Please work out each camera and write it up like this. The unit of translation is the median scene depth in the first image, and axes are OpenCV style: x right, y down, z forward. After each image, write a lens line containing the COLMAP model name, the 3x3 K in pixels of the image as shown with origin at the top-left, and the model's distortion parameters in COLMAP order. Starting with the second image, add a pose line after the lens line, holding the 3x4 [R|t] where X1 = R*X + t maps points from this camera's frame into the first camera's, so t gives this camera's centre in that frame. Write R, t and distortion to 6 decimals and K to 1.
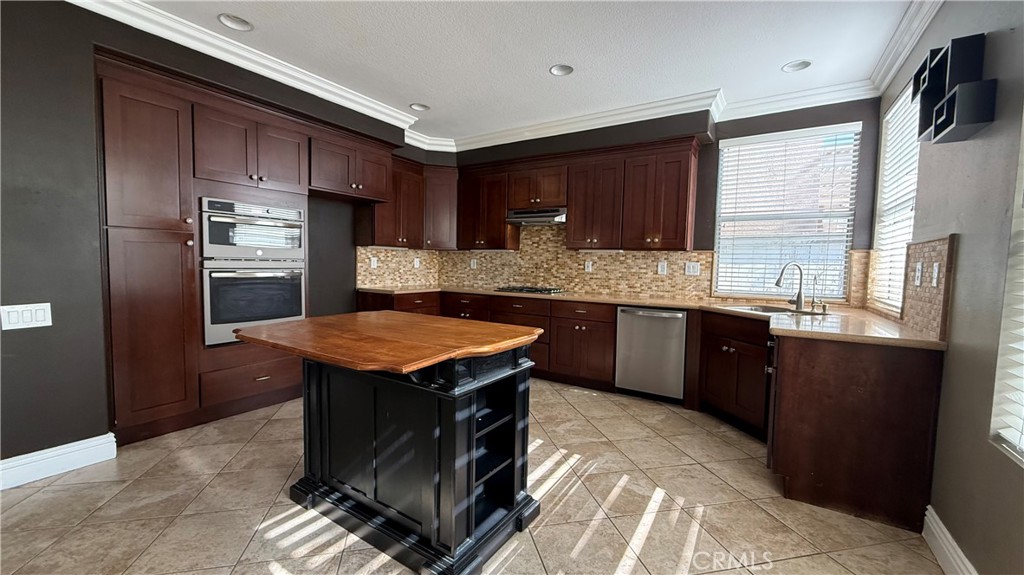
lens RADIAL K [[405.7, 0, 511.5], [0, 405.7, 287.6], [0, 0, 1]] dist [0.000315, 0.000641]
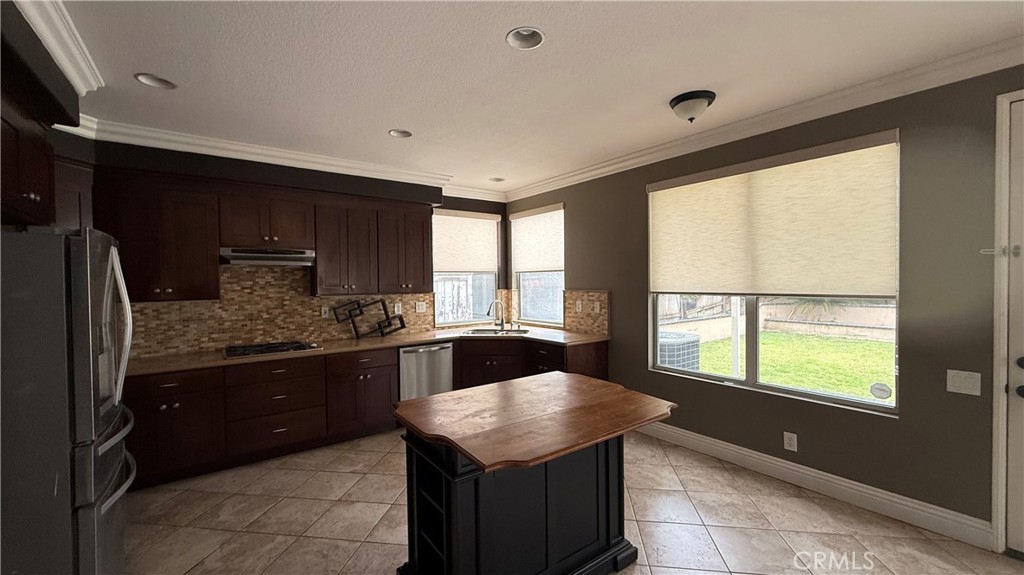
lens RADIAL K [[405.7, 0, 514.1], [0, 405.7, 287.8], [0, 0, 1]] dist [0.000315, 0.000641]
pose [[0.355120, -0.043756, 0.933796, -0.523513], [0.074477, 0.997053, 0.018396, -0.092558], [-0.931849, 0.063013, 0.357333, 0.253514]]
